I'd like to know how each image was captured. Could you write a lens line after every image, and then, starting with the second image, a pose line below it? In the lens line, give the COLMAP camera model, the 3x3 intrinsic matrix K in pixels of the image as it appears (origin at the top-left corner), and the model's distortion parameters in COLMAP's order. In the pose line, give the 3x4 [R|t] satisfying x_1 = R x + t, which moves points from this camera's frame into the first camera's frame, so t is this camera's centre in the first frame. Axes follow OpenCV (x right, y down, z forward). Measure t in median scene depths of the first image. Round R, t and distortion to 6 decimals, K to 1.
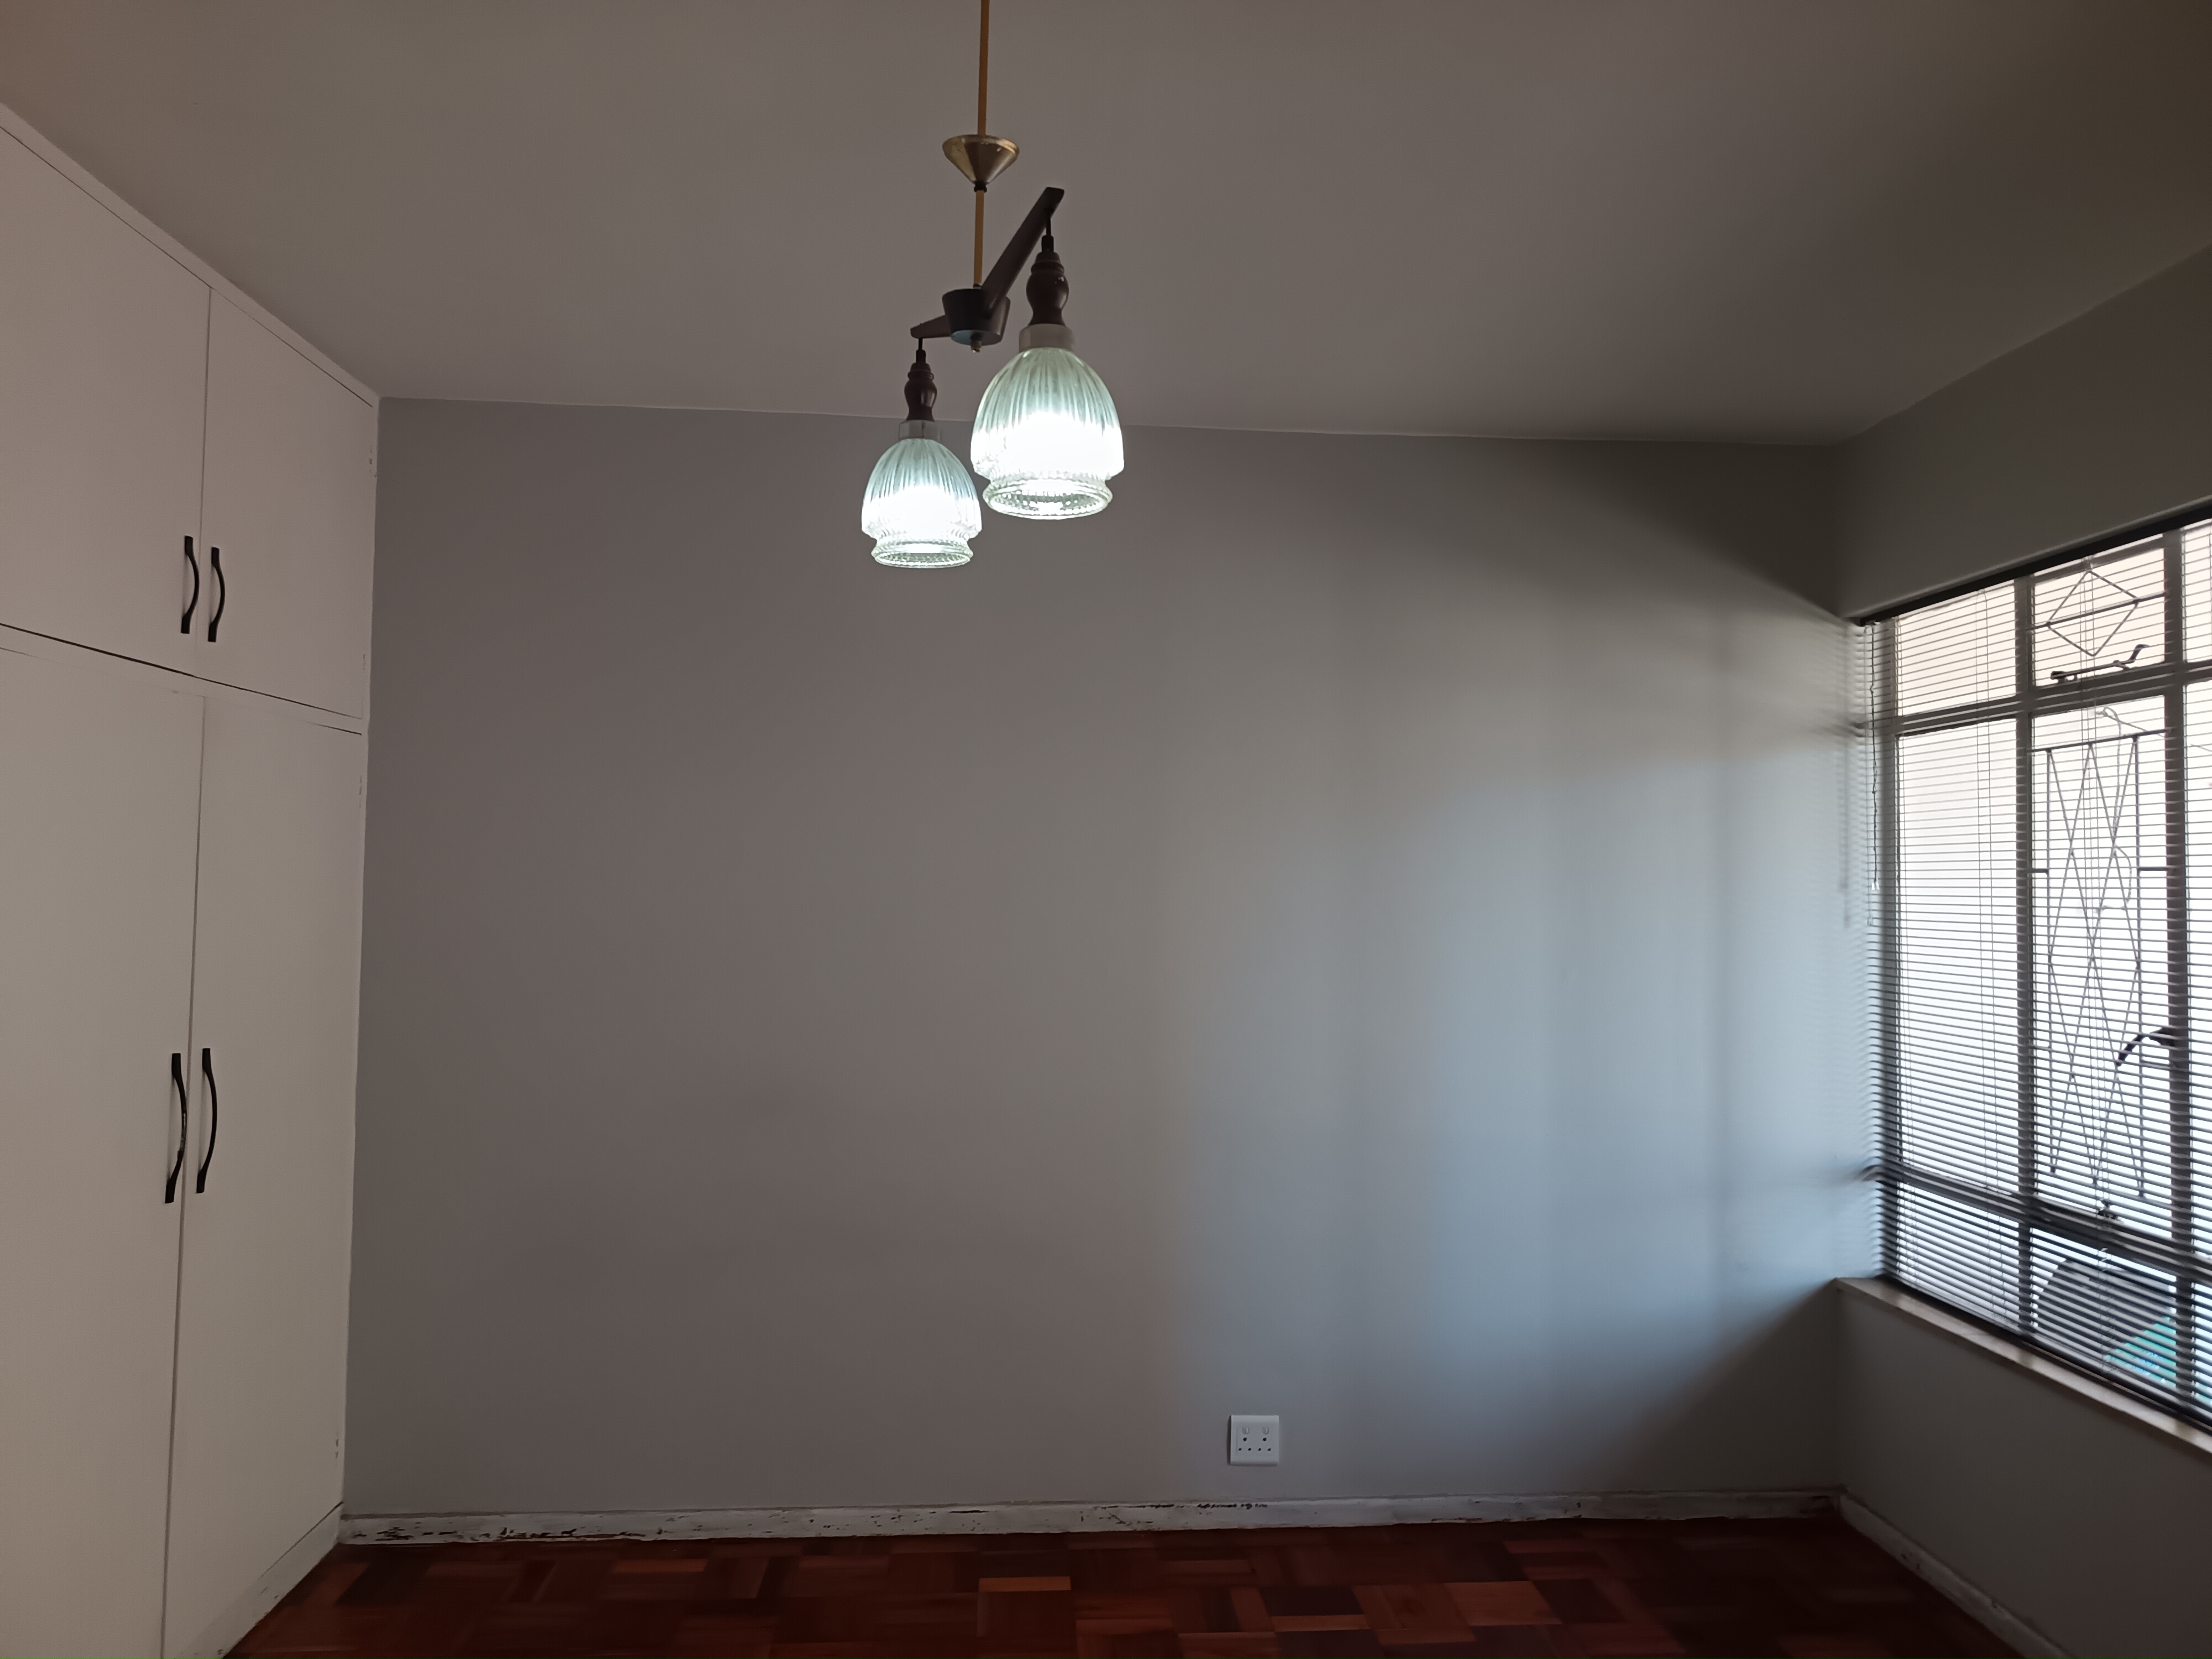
lens RADIAL K [[1537.0, 0, 1091.7], [0, 1537.0, 829.5], [0, 0, 1]] dist [0.048360, -0.057993]
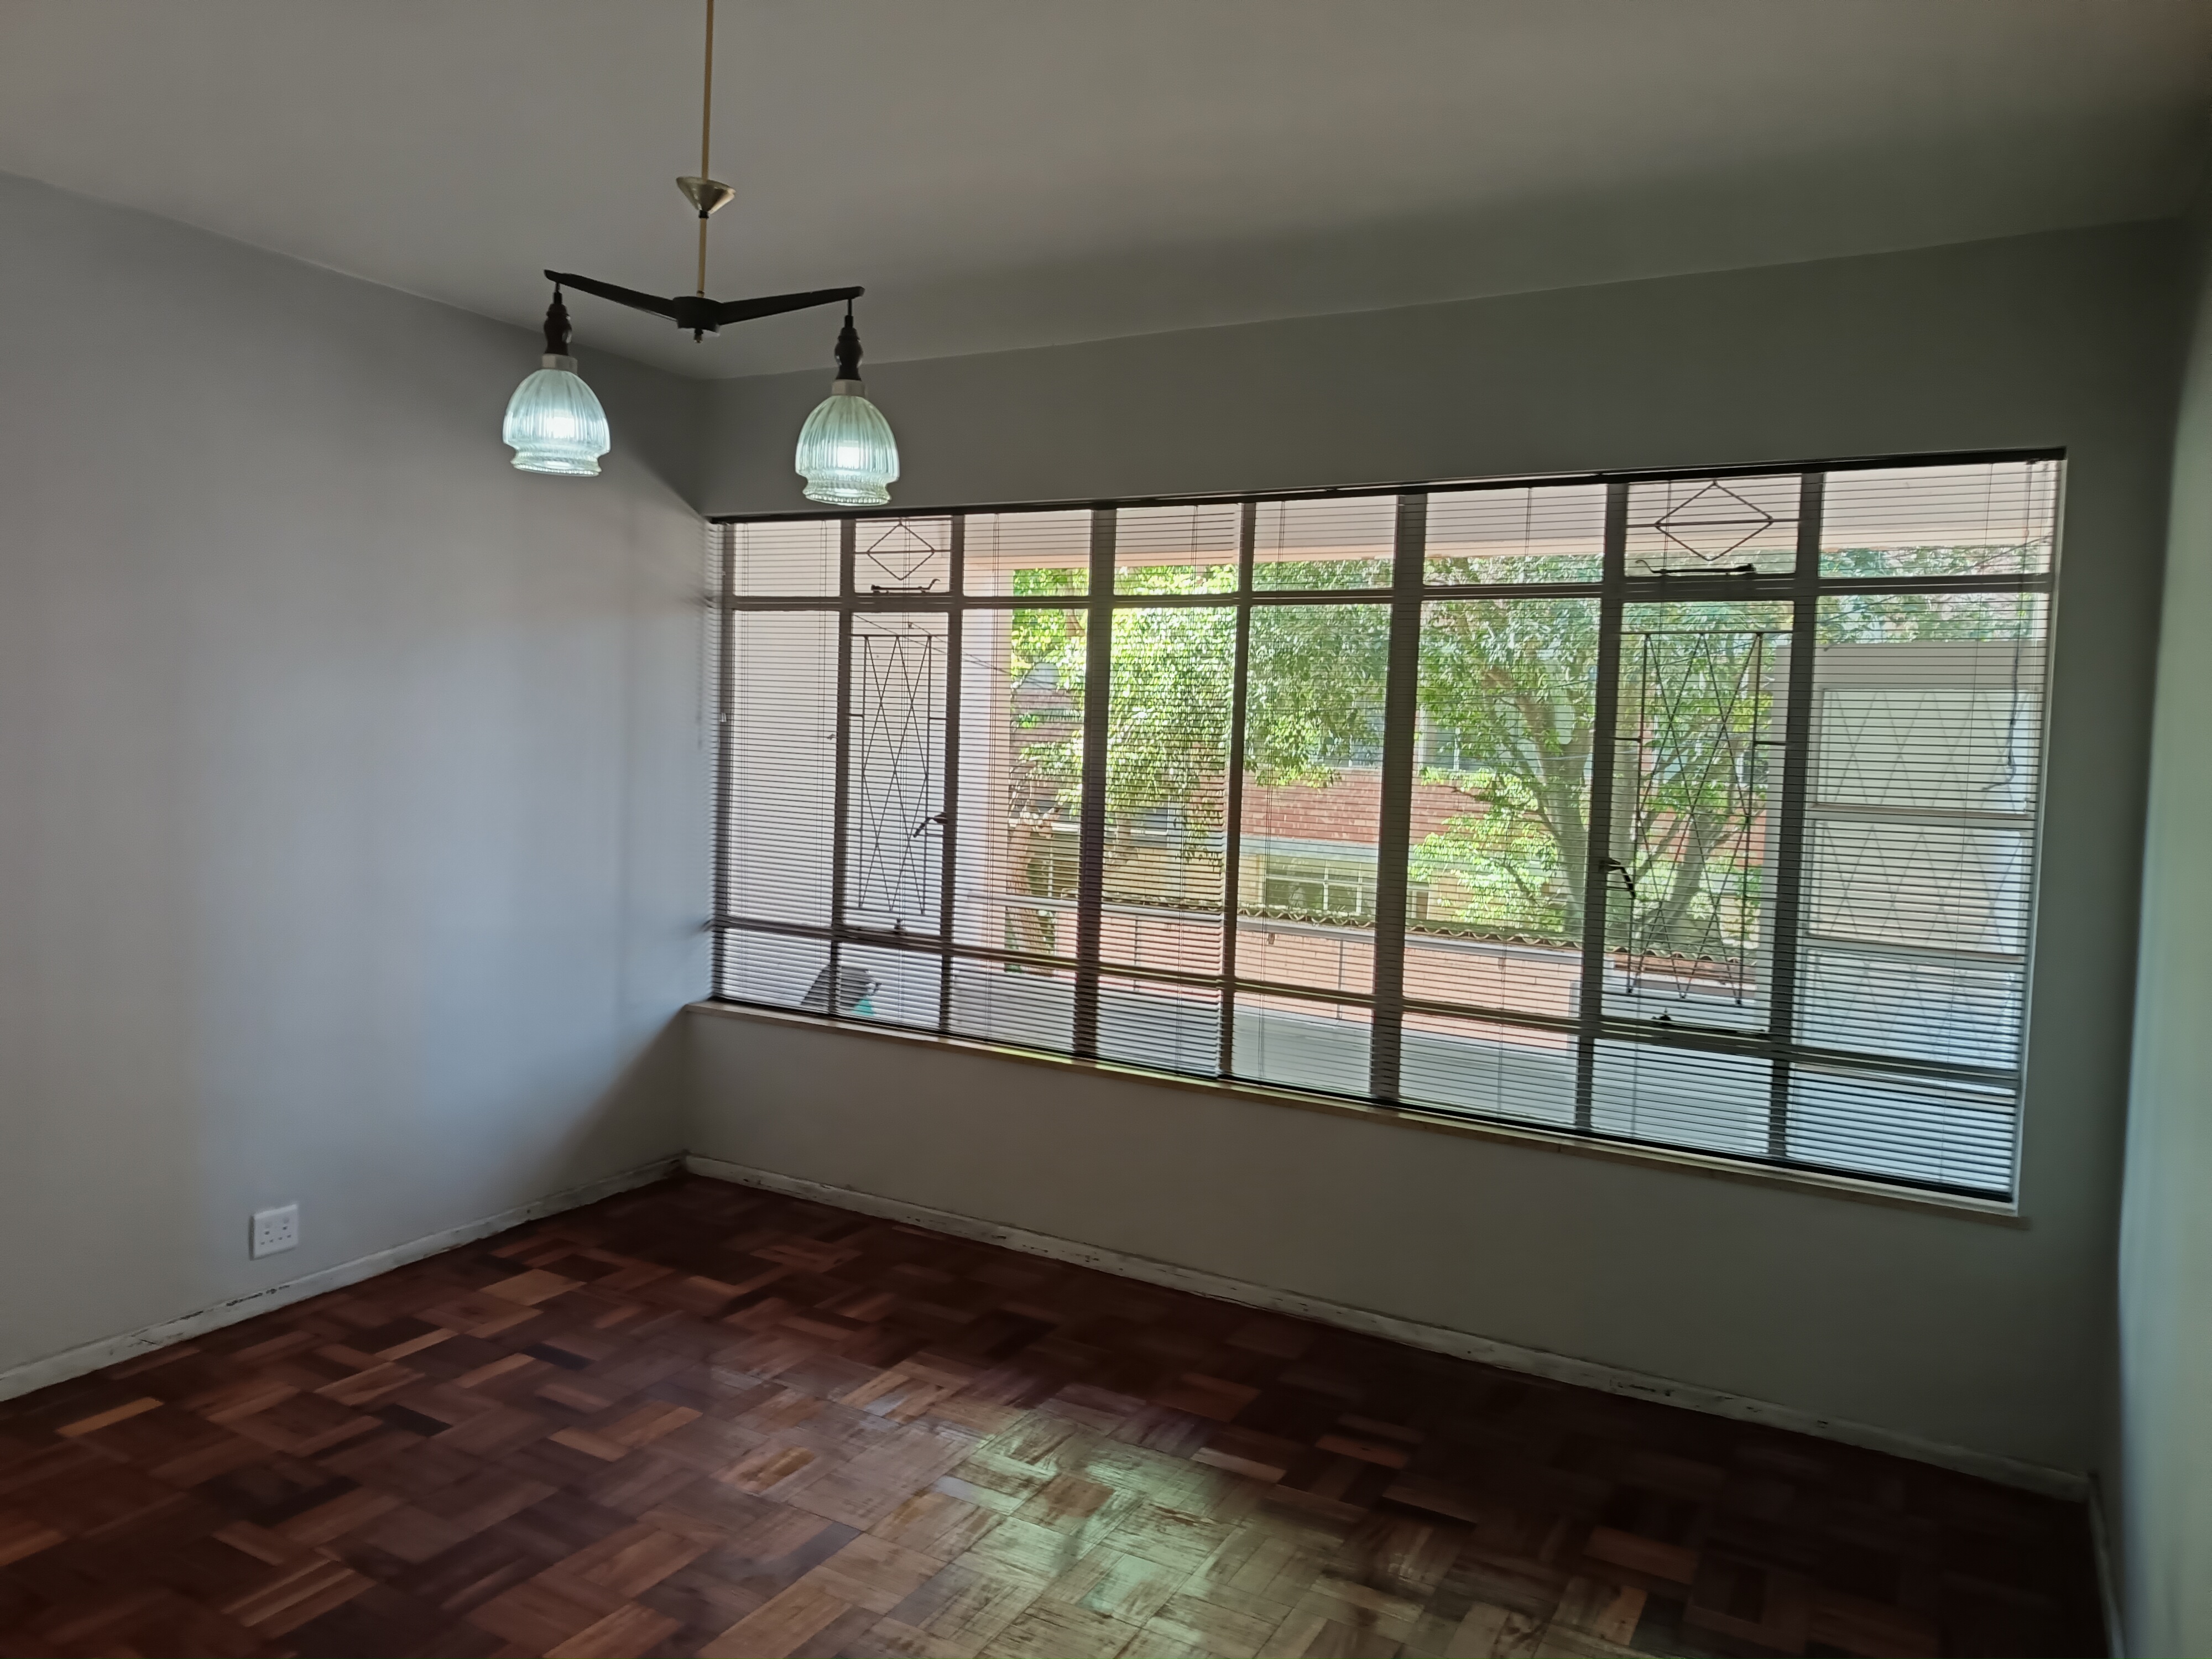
lens RADIAL K [[1537.0, 0, 1097.5], [0, 1537.0, 810.2], [0, 0, 1]] dist [0.048360, -0.057993]
pose [[0.538233, -0.037103, 0.841979, -0.531696], [-0.063540, 0.994401, 0.084437, -0.022580], [-0.840397, -0.098946, 0.532862, -0.020242]]
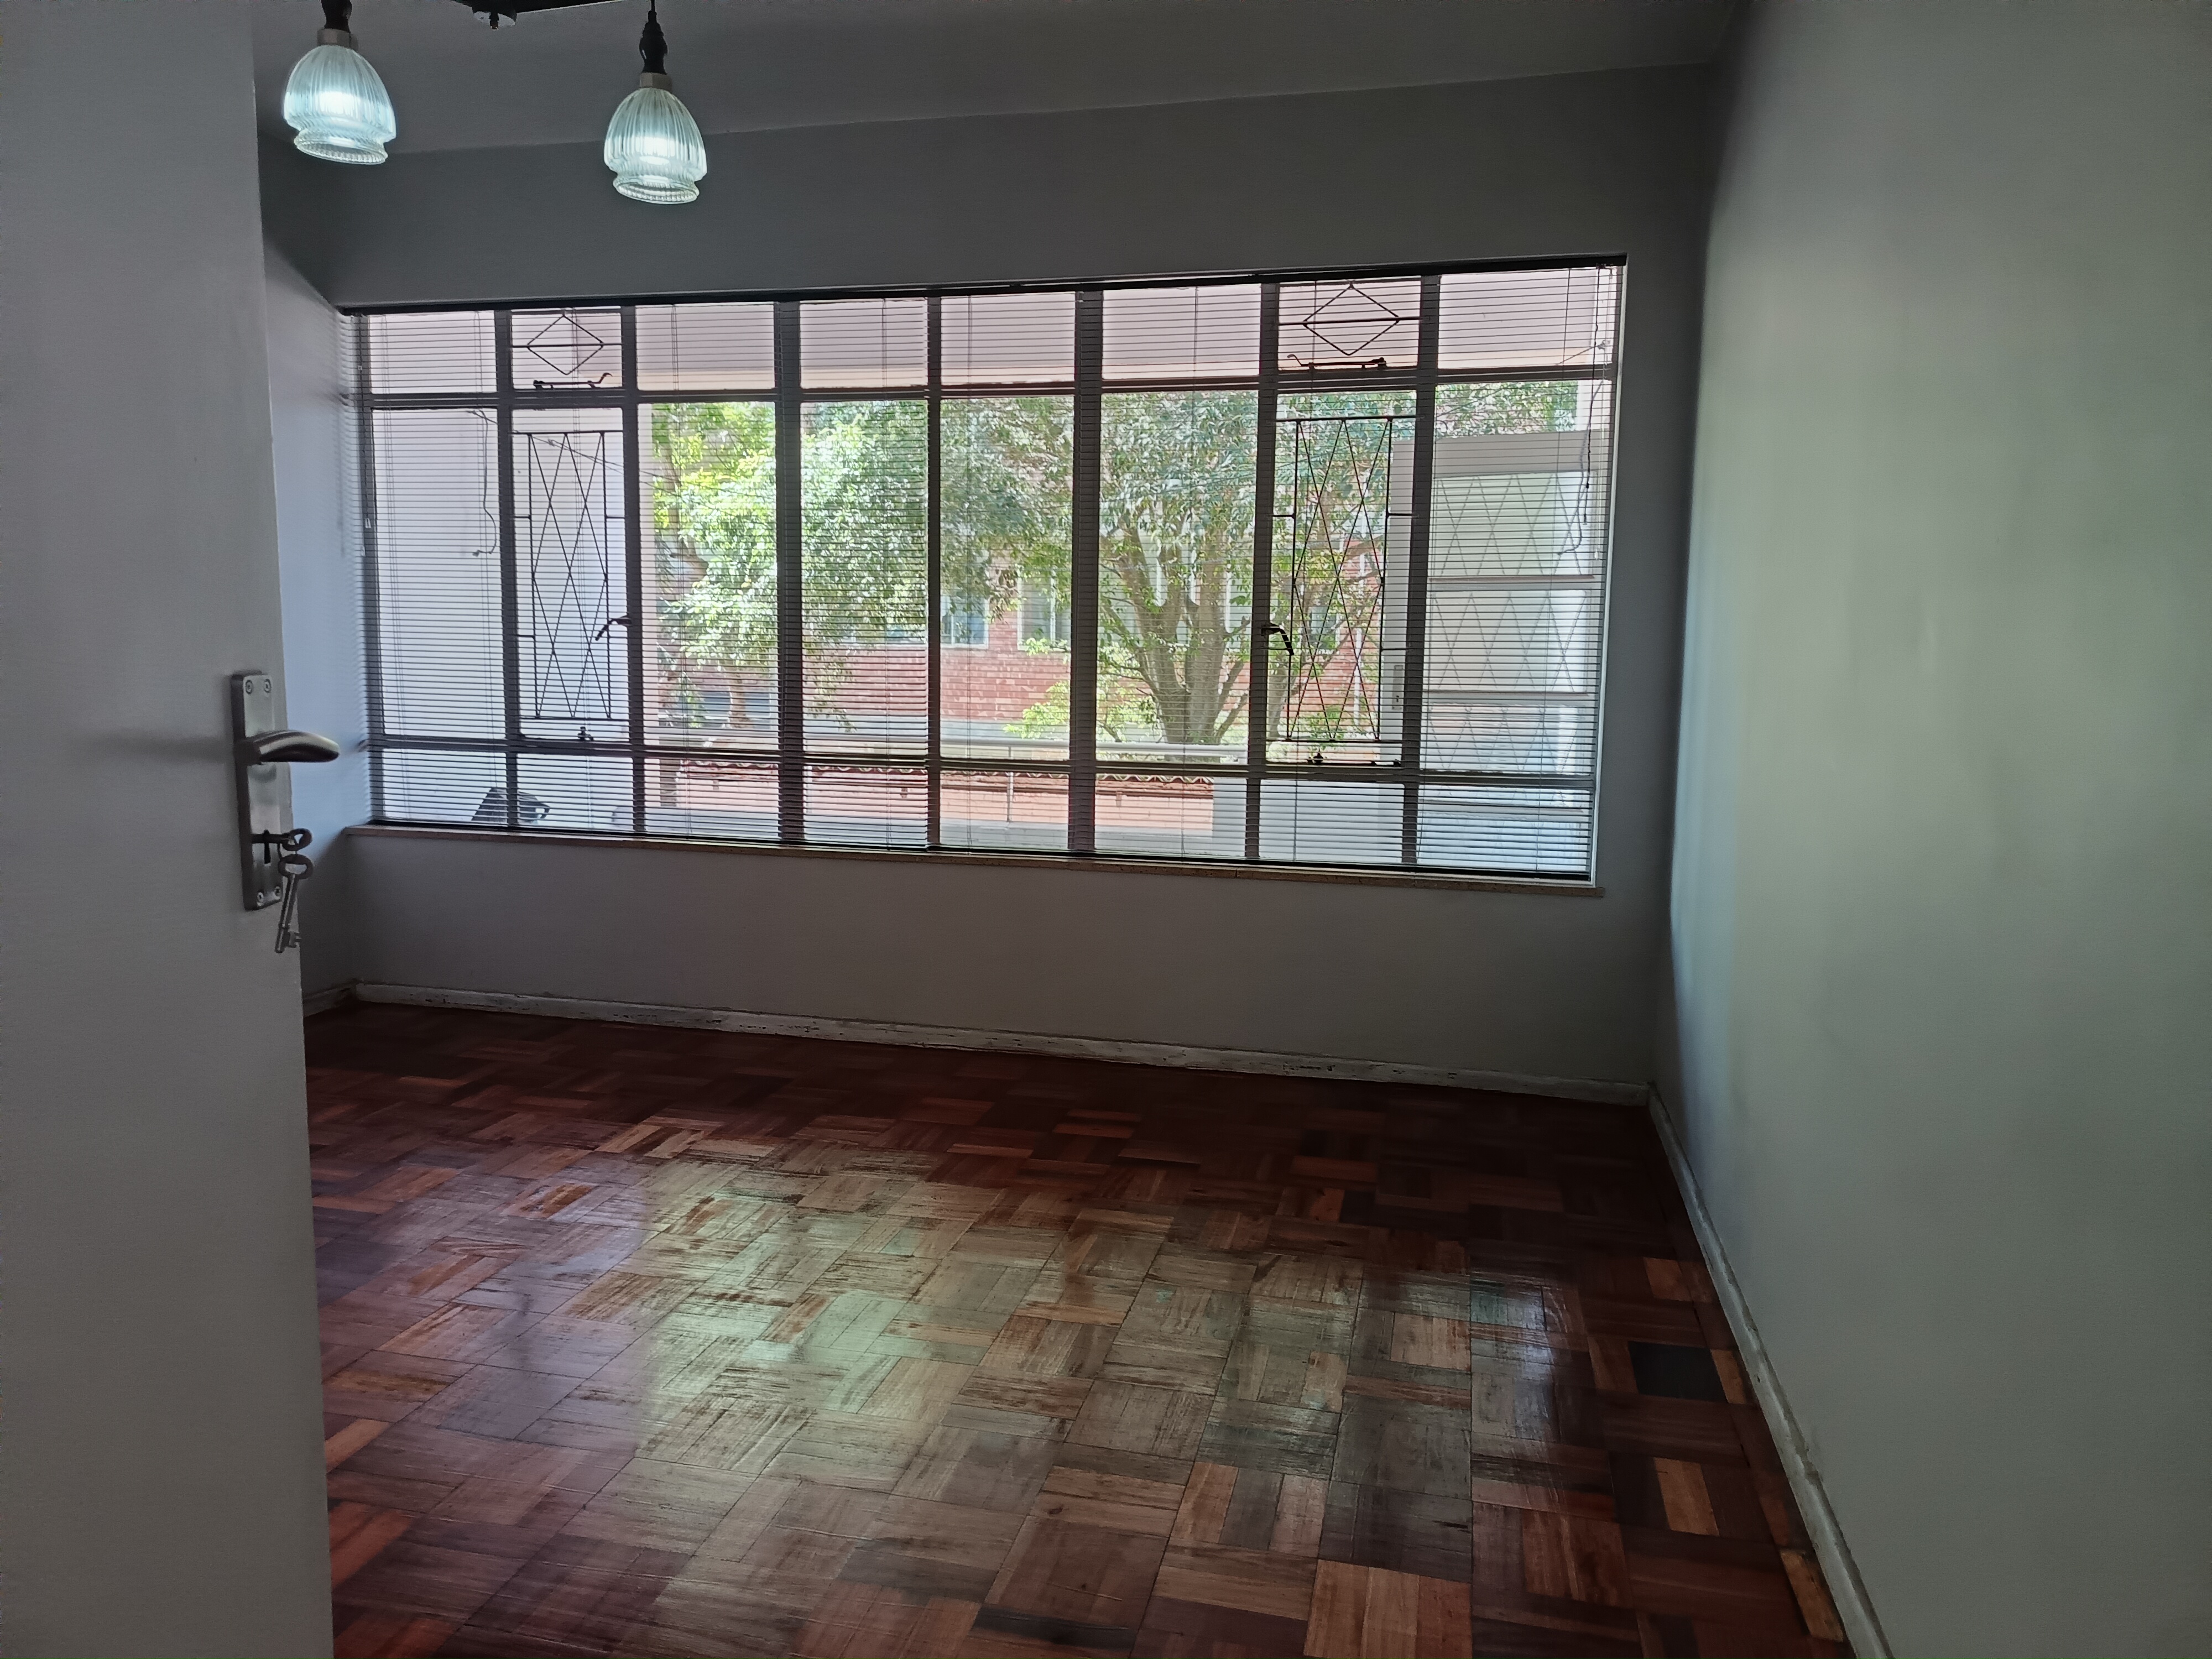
lens RADIAL K [[1537.0, 0, 1101.6], [0, 1537.0, 820.5], [0, 0, 1]] dist [0.048360, -0.057993]
pose [[0.281672, -0.114242, 0.952685, -0.667934], [-0.052886, 0.989529, 0.134296, 0.084522], [-0.958052, -0.088211, 0.272681, 0.033627]]
